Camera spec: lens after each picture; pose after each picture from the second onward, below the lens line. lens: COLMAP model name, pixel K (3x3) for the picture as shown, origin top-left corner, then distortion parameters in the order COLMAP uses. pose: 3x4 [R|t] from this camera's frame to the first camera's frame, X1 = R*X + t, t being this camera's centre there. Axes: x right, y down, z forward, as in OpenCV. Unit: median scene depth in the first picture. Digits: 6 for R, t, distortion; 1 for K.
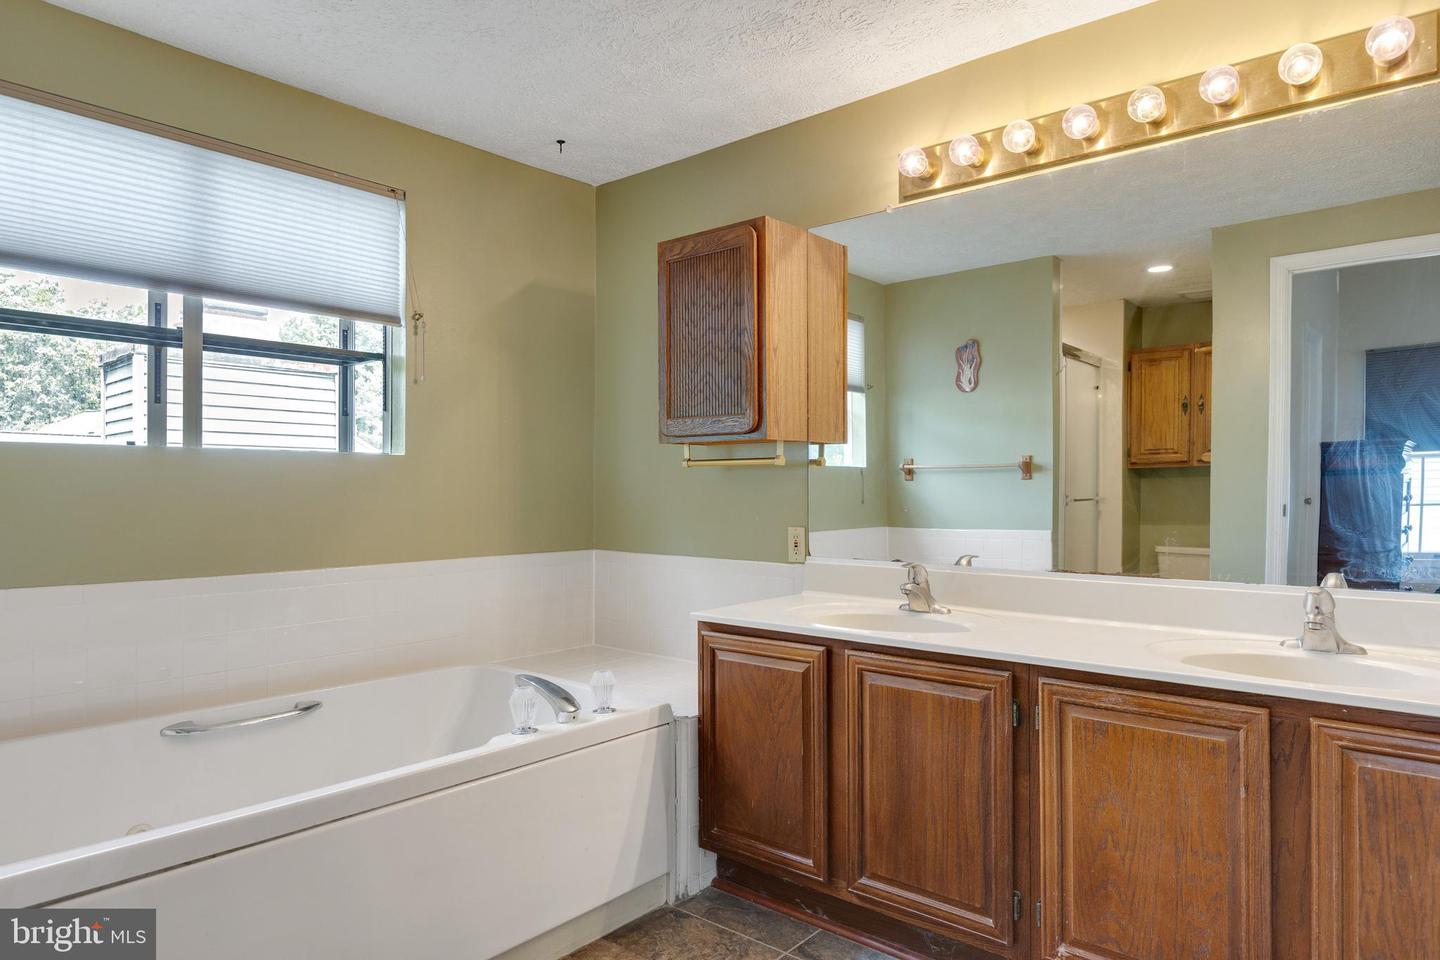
lens RADIAL K [[879.6, 0, 720.0], [0, 879.6, 480.0], [0, 0, 1]] dist [-0.016776, -0.001548]
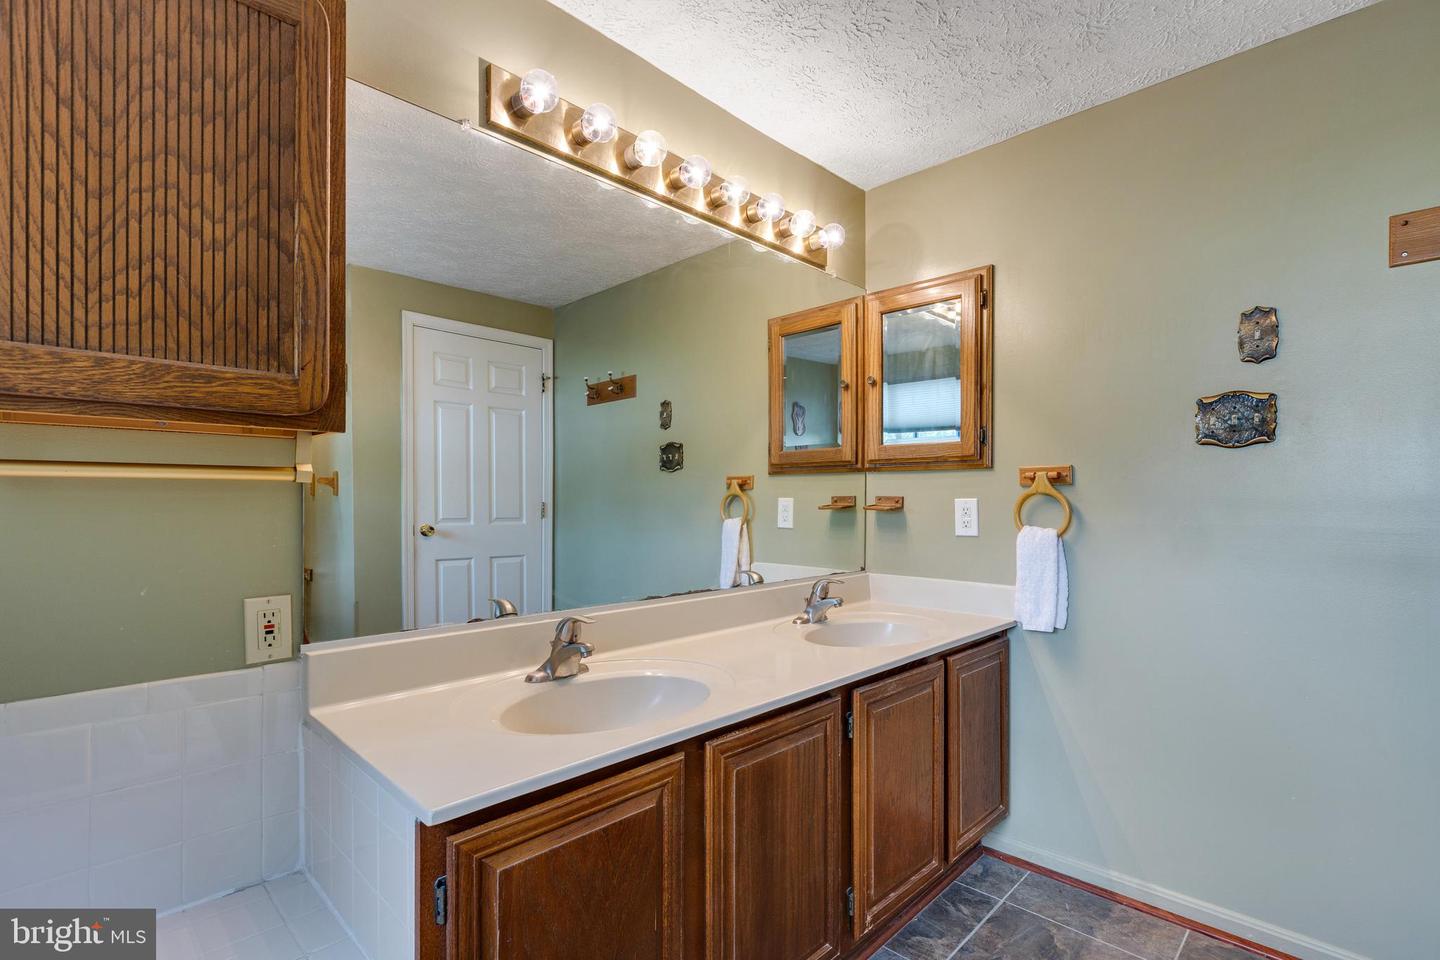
lens RADIAL K [[659.3, 0, 722.1], [0, 659.3, 492.1], [0, 0, 1]] dist [-0.002262, -0.000179]
pose [[0.051001, 0.013160, 0.998612, -0.431860], [-0.015458, 0.999804, -0.012386, -0.013155], [-0.998579, -0.014805, 0.051194, 0.997127]]
